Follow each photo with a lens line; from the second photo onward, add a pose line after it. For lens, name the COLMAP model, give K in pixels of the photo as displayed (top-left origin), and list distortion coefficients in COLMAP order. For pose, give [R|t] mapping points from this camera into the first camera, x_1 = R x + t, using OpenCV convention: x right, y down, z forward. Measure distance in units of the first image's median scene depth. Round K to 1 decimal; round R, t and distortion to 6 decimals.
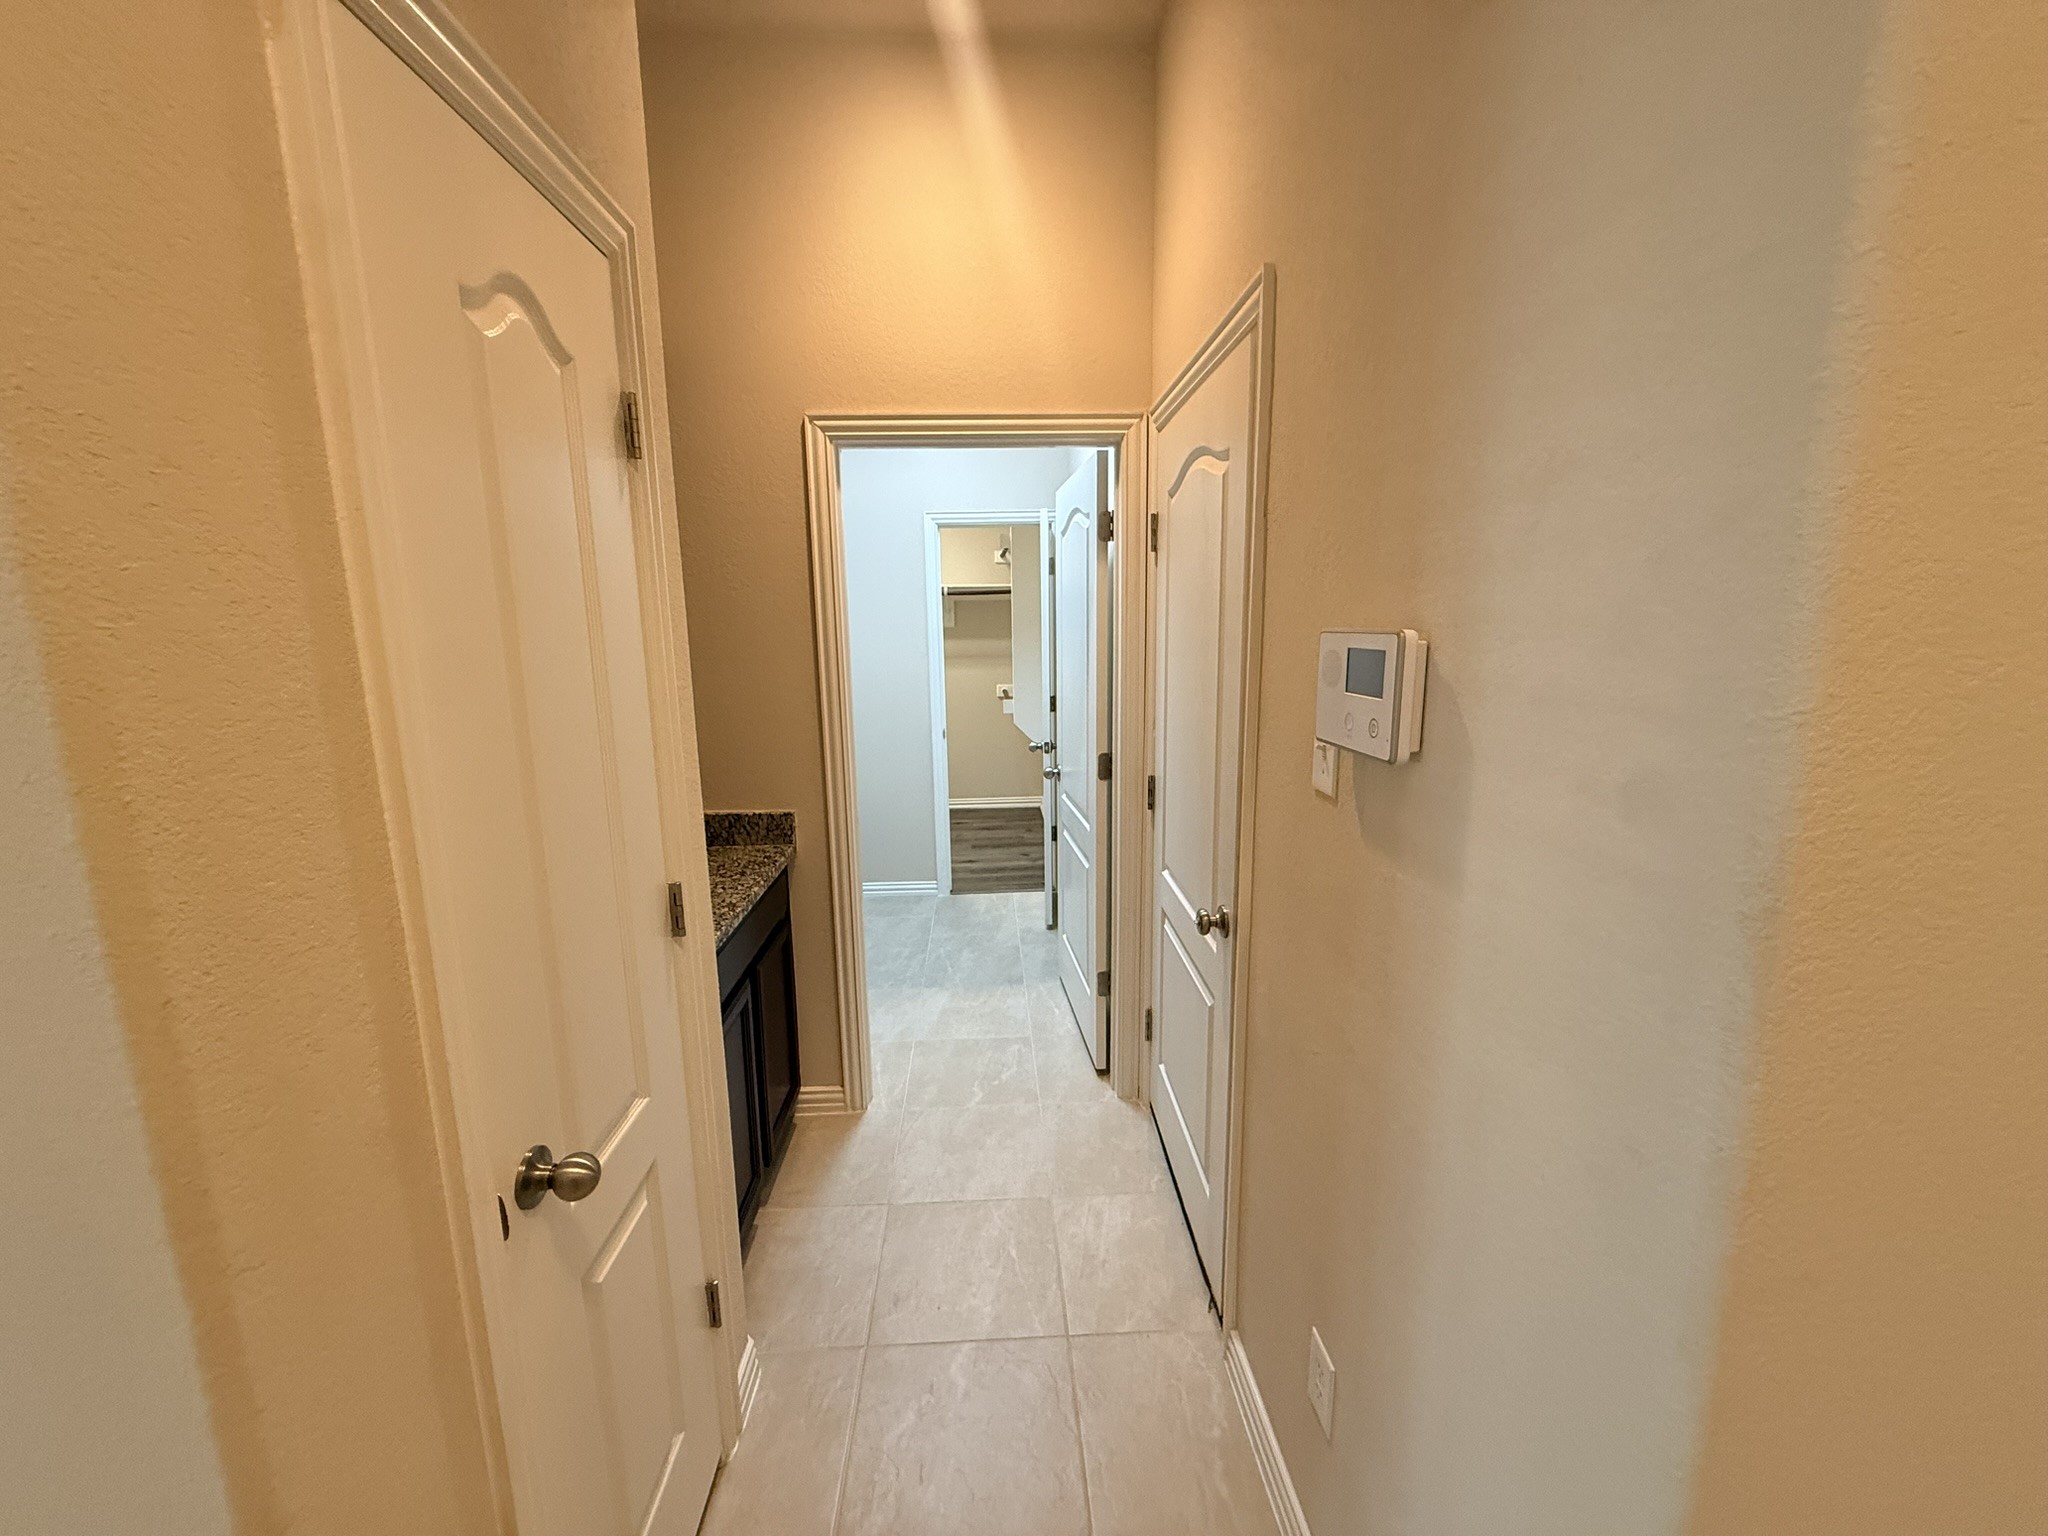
lens RADIAL K [[817.8, 0, 1022.5], [0, 817.8, 773.7], [0, 0, 1]] dist [-0.000448, -0.000070]
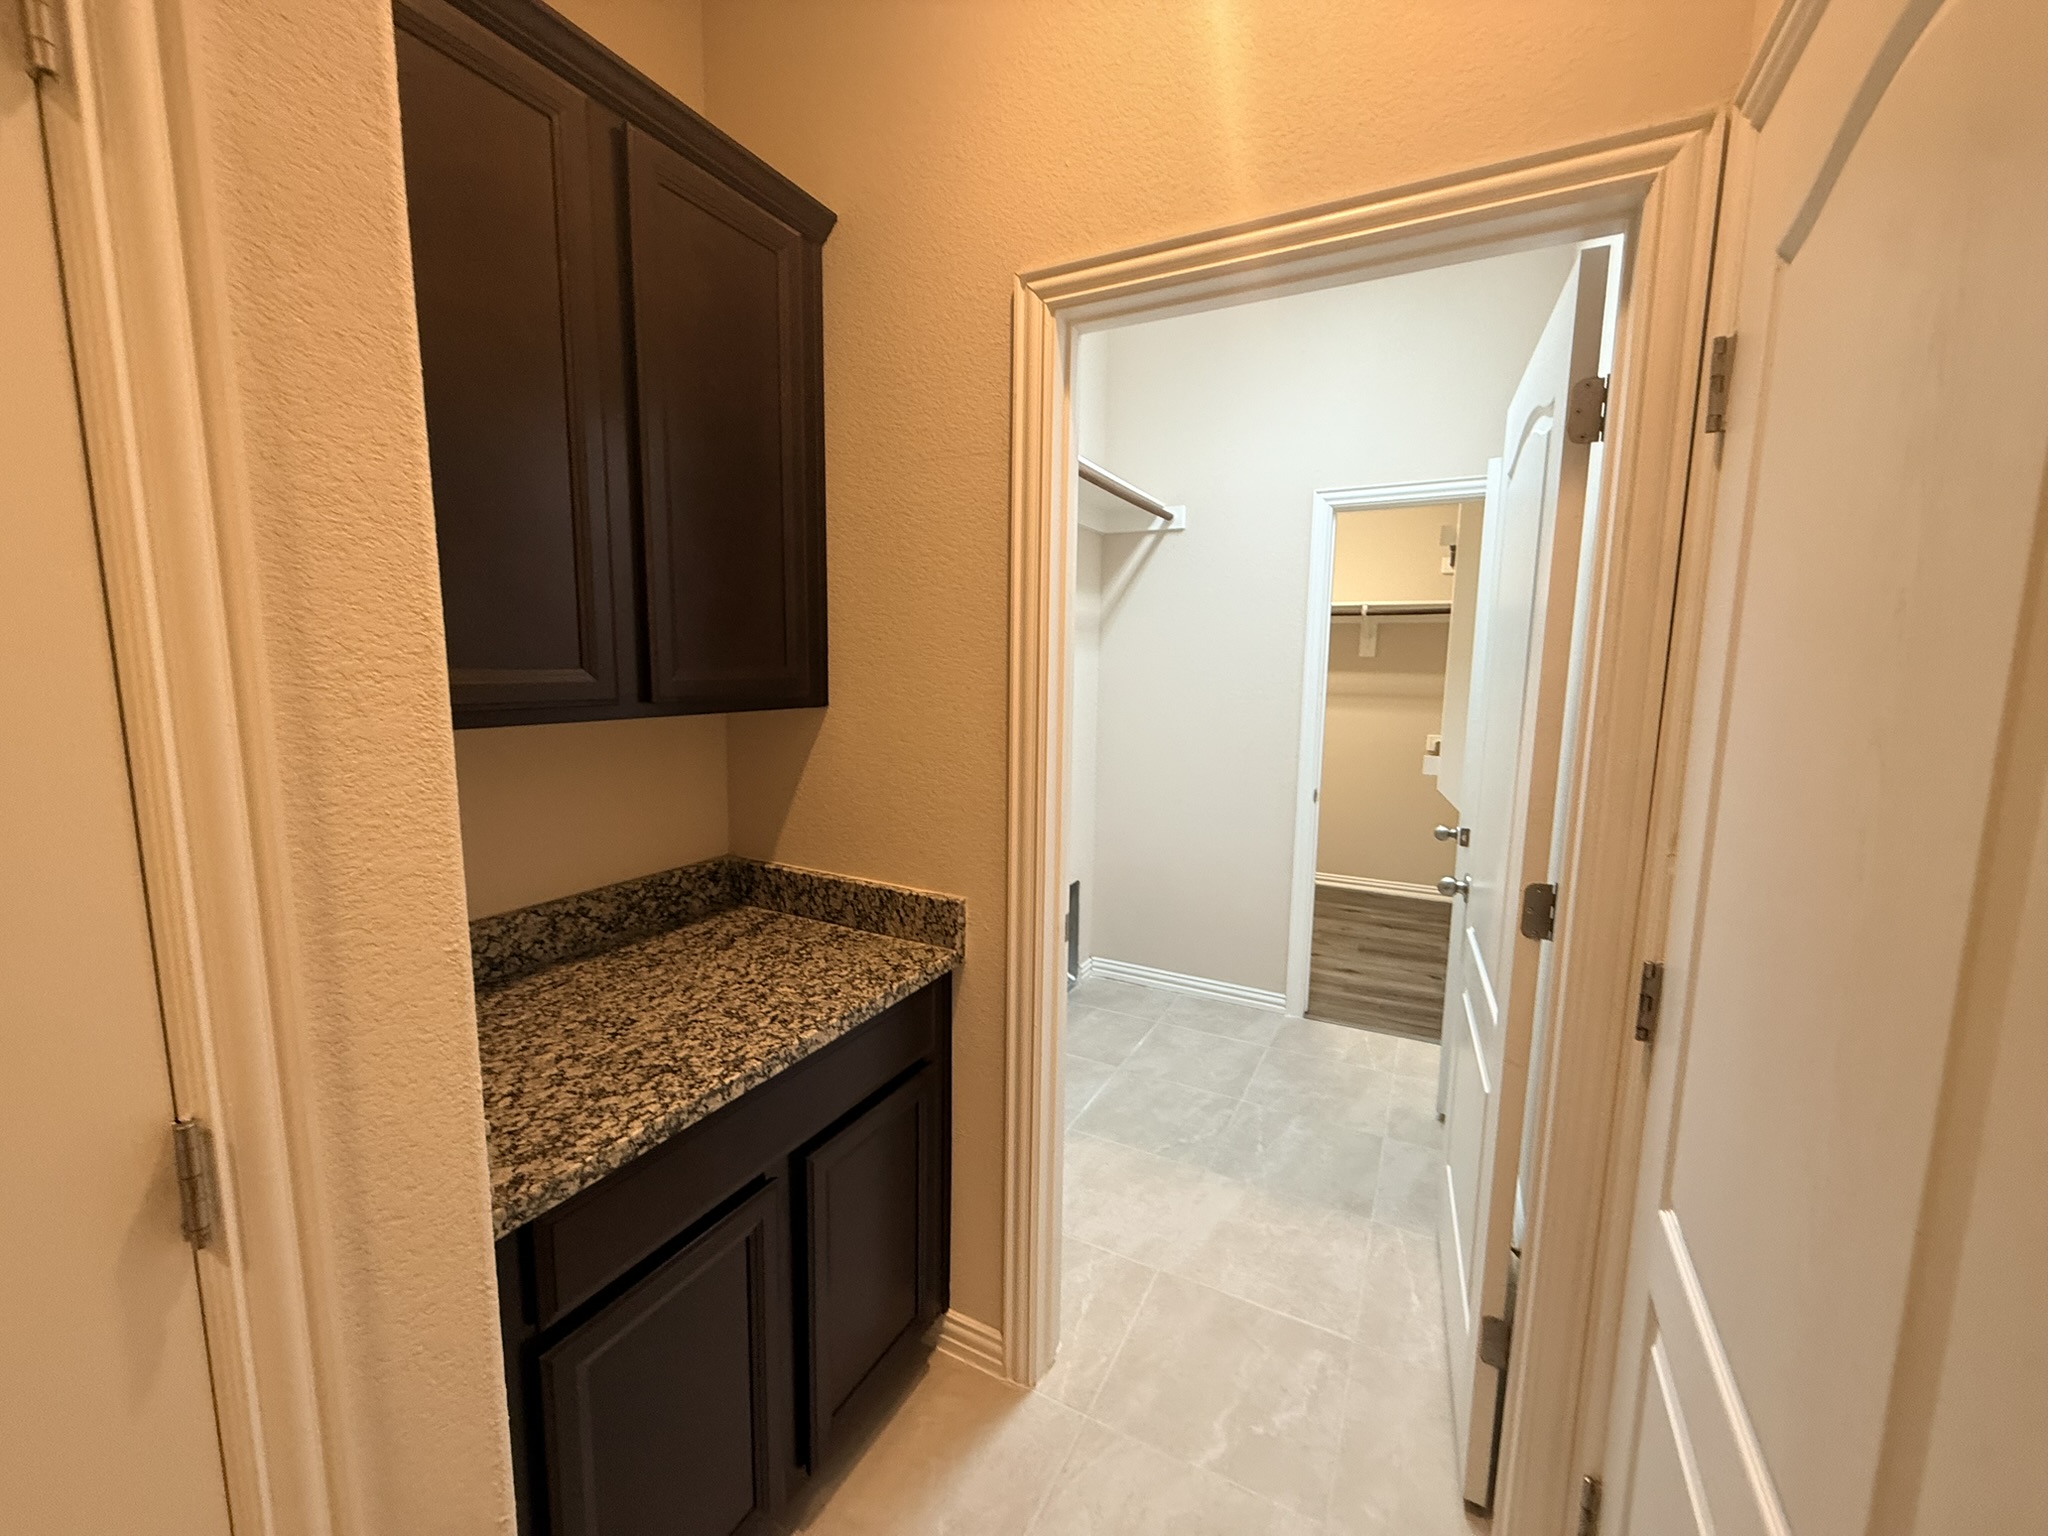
lens RADIAL K [[817.8, 0, 1021.9], [0, 817.8, 766.4], [0, 0, 1]] dist [-0.000448, -0.000070]
pose [[0.859144, 0.092556, -0.503293, 0.061780], [-0.120080, 0.992510, -0.022458, -0.039319], [0.497445, 0.079730, 0.863824, 0.355164]]
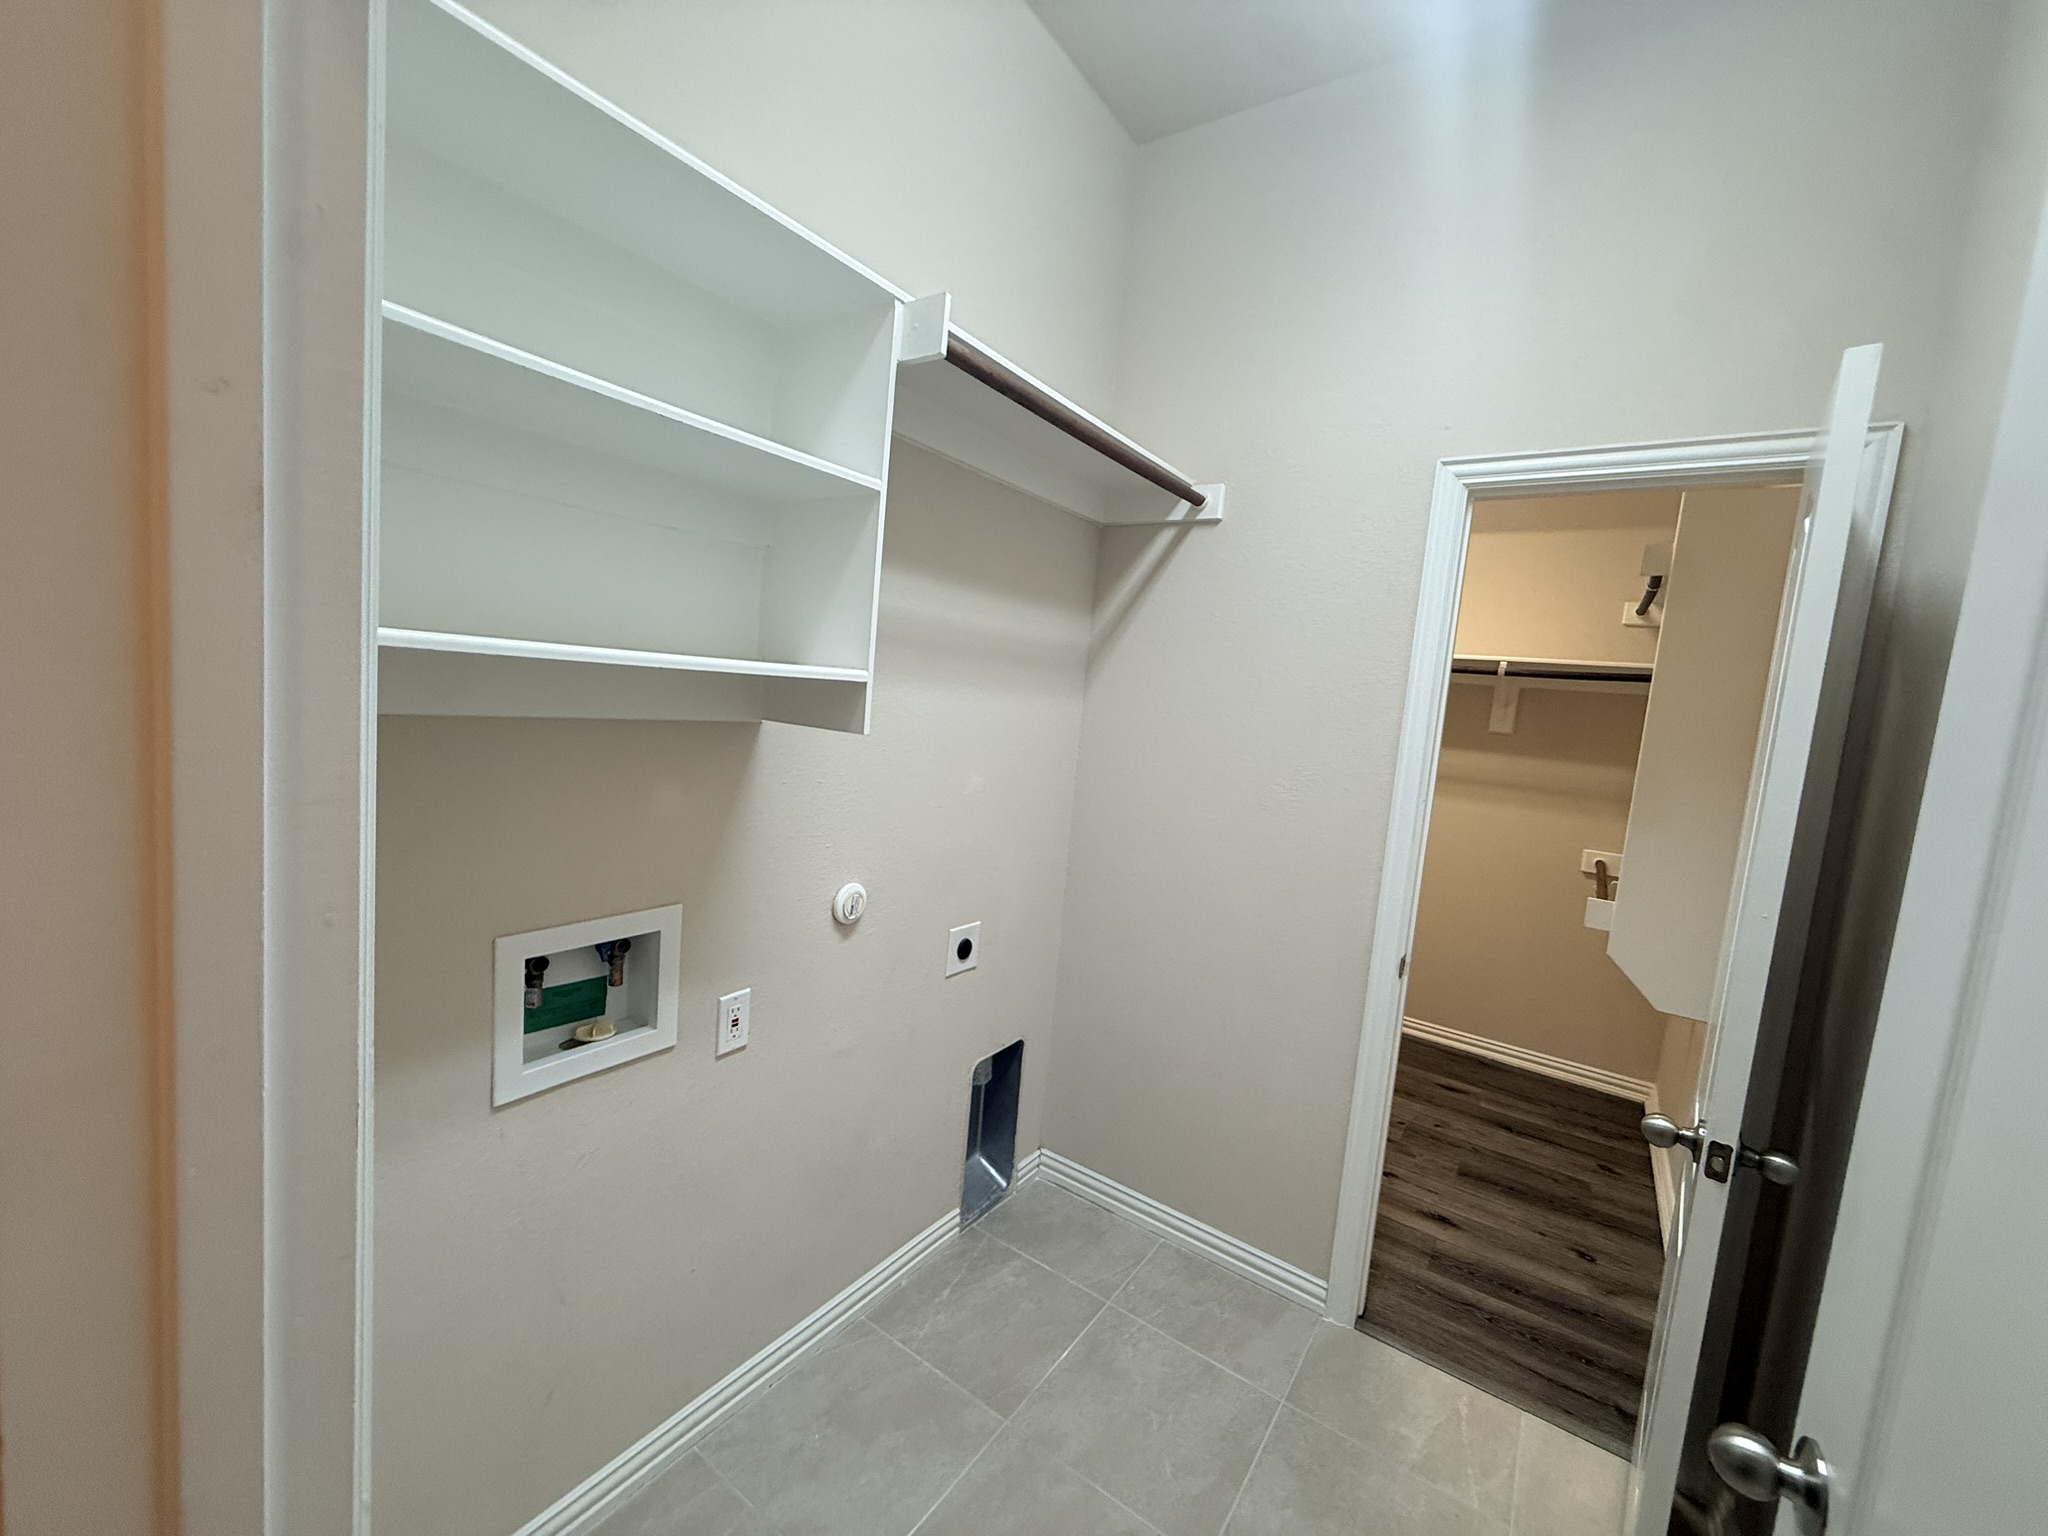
lens RADIAL K [[817.8, 0, 1013.8], [0, 817.8, 764.1], [0, 0, 1]] dist [-0.000448, -0.000070]
pose [[0.780918, 0.143836, -0.607848, -0.012981], [-0.212568, 0.976240, -0.042084, -0.132680], [0.587352, 0.162073, 0.792938, 0.752144]]
